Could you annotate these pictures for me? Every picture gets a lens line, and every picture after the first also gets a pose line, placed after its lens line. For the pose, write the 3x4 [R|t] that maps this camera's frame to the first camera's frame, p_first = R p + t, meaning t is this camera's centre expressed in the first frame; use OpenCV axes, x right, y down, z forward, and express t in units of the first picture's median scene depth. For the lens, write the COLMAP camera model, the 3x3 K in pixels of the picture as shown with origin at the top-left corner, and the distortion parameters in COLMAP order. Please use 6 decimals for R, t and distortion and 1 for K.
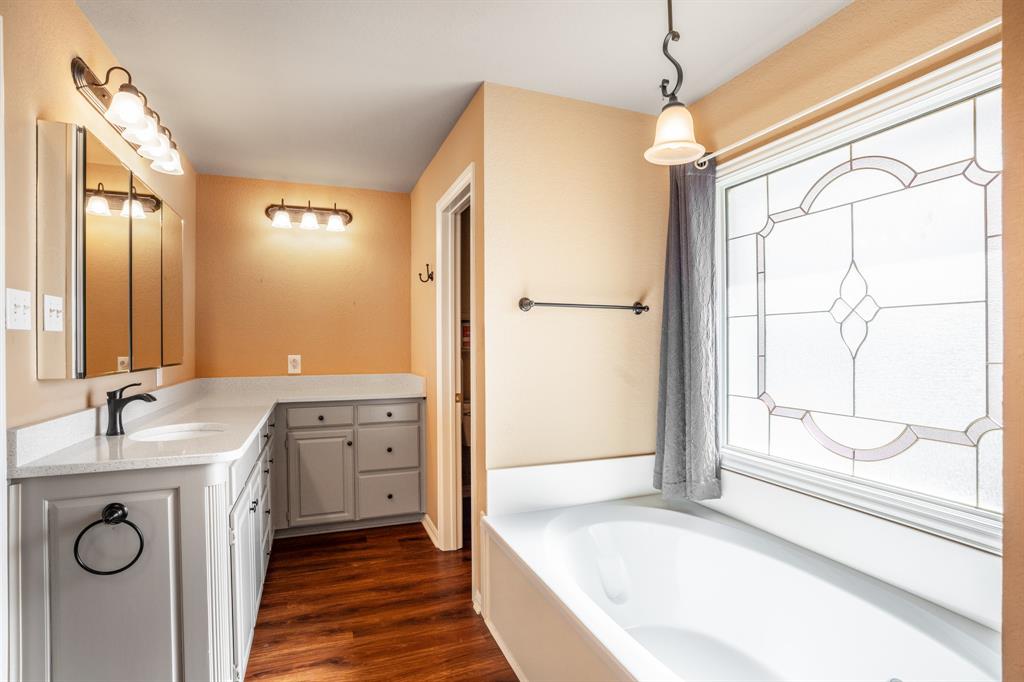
lens RADIAL K [[498.0, 0, 506.3], [0, 498.0, 342.8], [0, 0, 1]] dist [-0.033474, 0.000069]
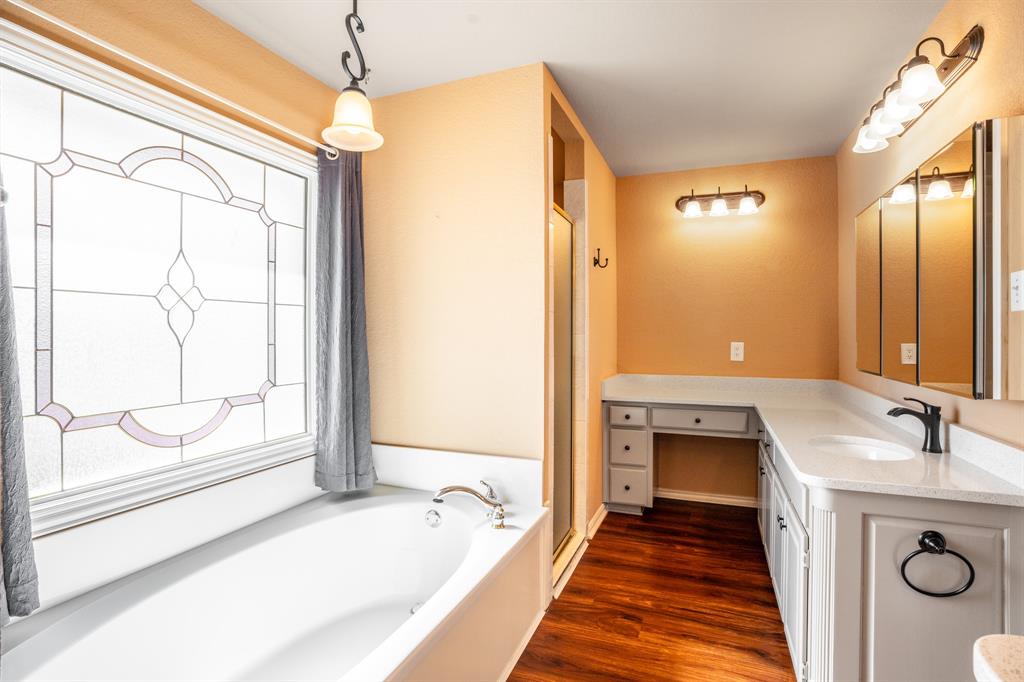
lens RADIAL K [[498.0, 0, 504.5], [0, 498.0, 334.4], [0, 0, 1]] dist [-0.033474, 0.000069]
pose [[-0.736551, -0.008186, 0.676333, -0.473165], [-0.003869, 0.999961, 0.007889, -0.003083], [-0.676371, 0.003194, -0.736554, 1.295840]]
